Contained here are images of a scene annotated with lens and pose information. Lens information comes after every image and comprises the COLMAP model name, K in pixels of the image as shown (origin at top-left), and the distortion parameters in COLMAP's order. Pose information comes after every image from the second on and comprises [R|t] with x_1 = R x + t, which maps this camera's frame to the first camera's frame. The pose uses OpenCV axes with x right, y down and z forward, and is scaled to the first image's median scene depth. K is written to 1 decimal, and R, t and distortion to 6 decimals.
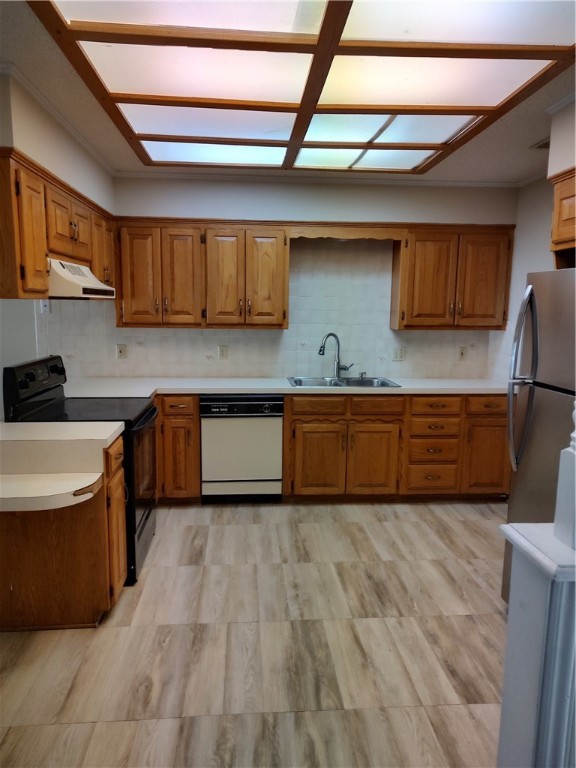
lens RADIAL K [[553.9, 0, 288.0], [0, 553.9, 384.0], [0, 0, 1]] dist [0.021575, -0.004025]
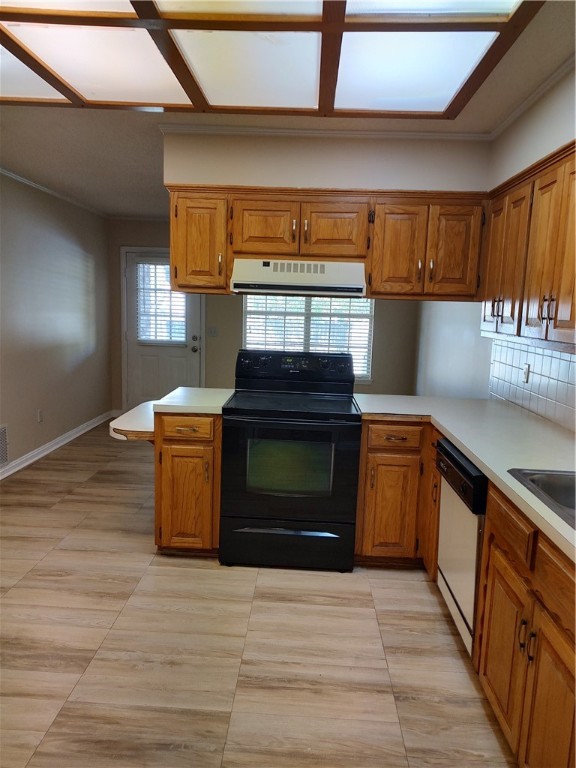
lens RADIAL K [[553.9, 0, 288.0], [0, 553.9, 384.0], [0, 0, 1]] dist [0.021575, -0.004025]
pose [[-0.112657, 0.131340, -0.984915, 0.726963], [-0.175890, 0.972936, 0.149862, -0.158248], [0.977942, 0.190120, -0.086507, 1.192434]]
